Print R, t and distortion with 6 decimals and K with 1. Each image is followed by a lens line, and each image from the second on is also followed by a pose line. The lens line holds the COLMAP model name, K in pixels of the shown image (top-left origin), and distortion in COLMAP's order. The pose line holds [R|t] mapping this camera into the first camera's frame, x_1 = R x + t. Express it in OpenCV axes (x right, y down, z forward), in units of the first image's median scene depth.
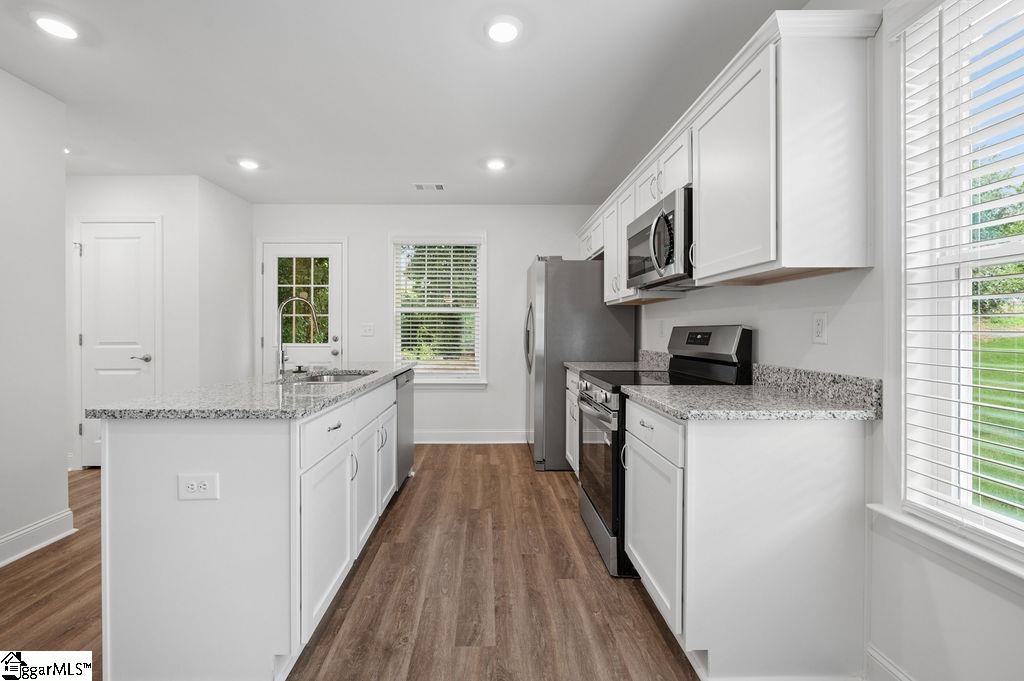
lens RADIAL K [[436.3, 0, 487.7], [0, 436.3, 334.5], [0, 0, 1]] dist [0.000536, 0.001820]
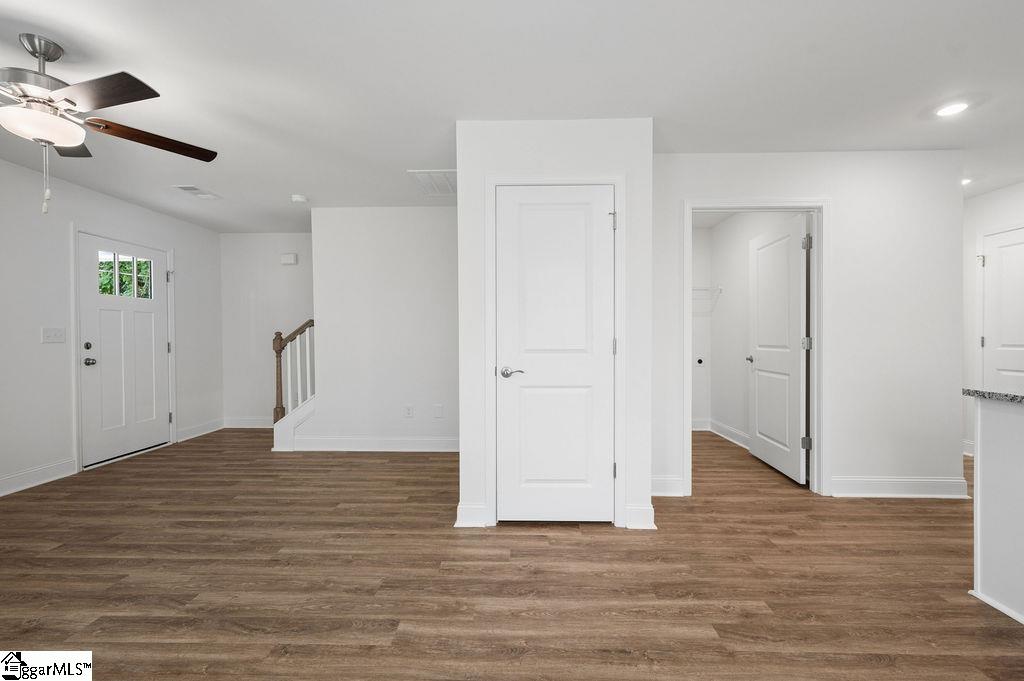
lens RADIAL K [[436.3, 0, 517.5], [0, 436.3, 340.1], [0, 0, 1]] dist [0.000536, 0.001820]
pose [[-0.019315, 0.006669, -0.999791, 0.365594], [-0.003528, 0.999971, 0.006739, 0.008473], [0.999807, 0.003658, -0.019291, -0.287454]]
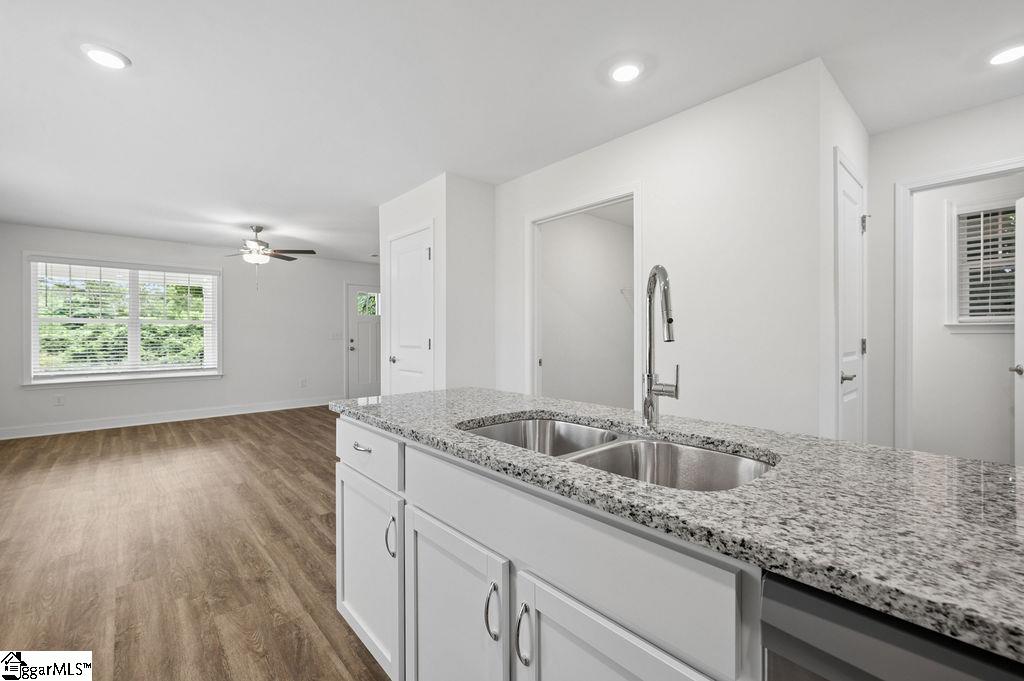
lens RADIAL K [[436.3, 0, 515.5], [0, 436.3, 339.1], [0, 0, 1]] dist [0.000536, 0.001820]
pose [[-0.746707, 0.007695, -0.665108, -0.011543], [-0.001233, 0.999915, 0.012953, -0.011675], [0.665152, 0.010492, -0.746635, 1.581100]]
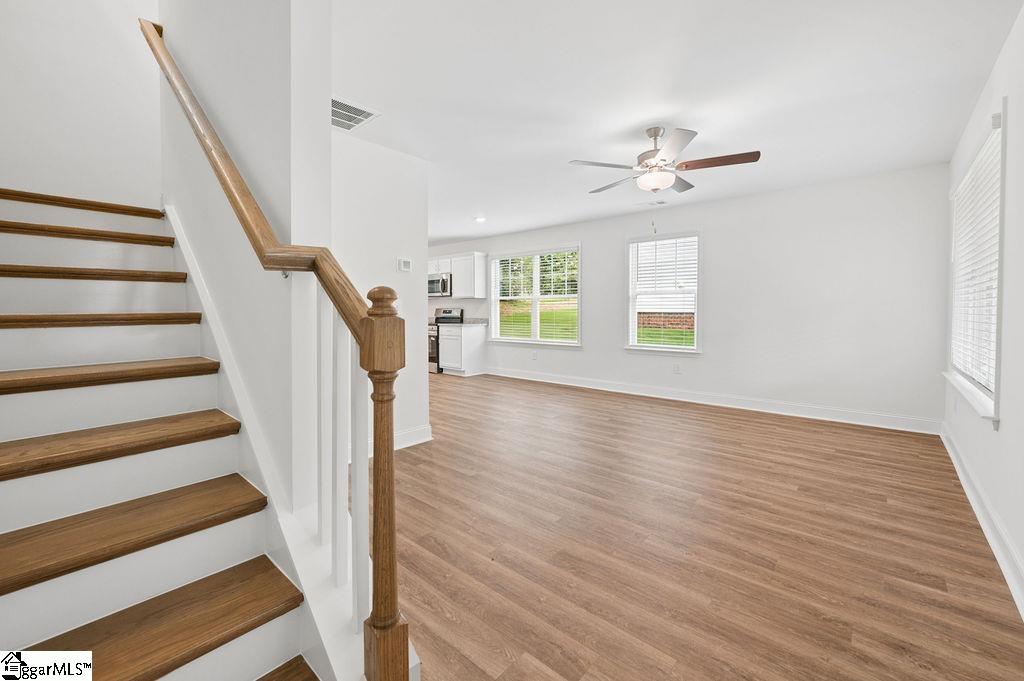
lens RADIAL K [[417.7, 0, 508.6], [0, 417.7, 312.3], [0, 0, 1]] dist [0.000614, 0.000536]
pose [[0.665508, -0.002711, 0.746386, -2.068784], [0.005746, 0.999982, -0.001491, 0.024150], [-0.746368, 0.005281, 0.665512, -1.956268]]
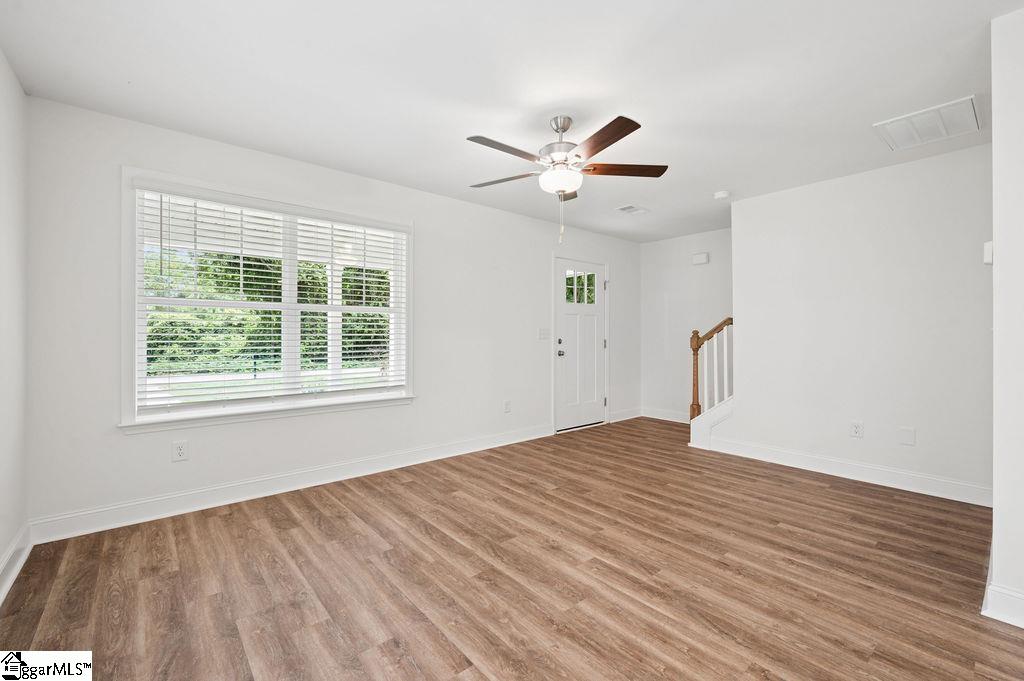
lens RADIAL K [[436.3, 0, 505.3], [0, 436.3, 333.1], [0, 0, 1]] dist [0.000536, 0.001820]
pose [[-0.763432, -0.007053, -0.645850, 0.391541], [-0.007312, 0.999971, -0.002276, 0.011945], [0.645847, 0.002985, -0.763461, -0.447162]]
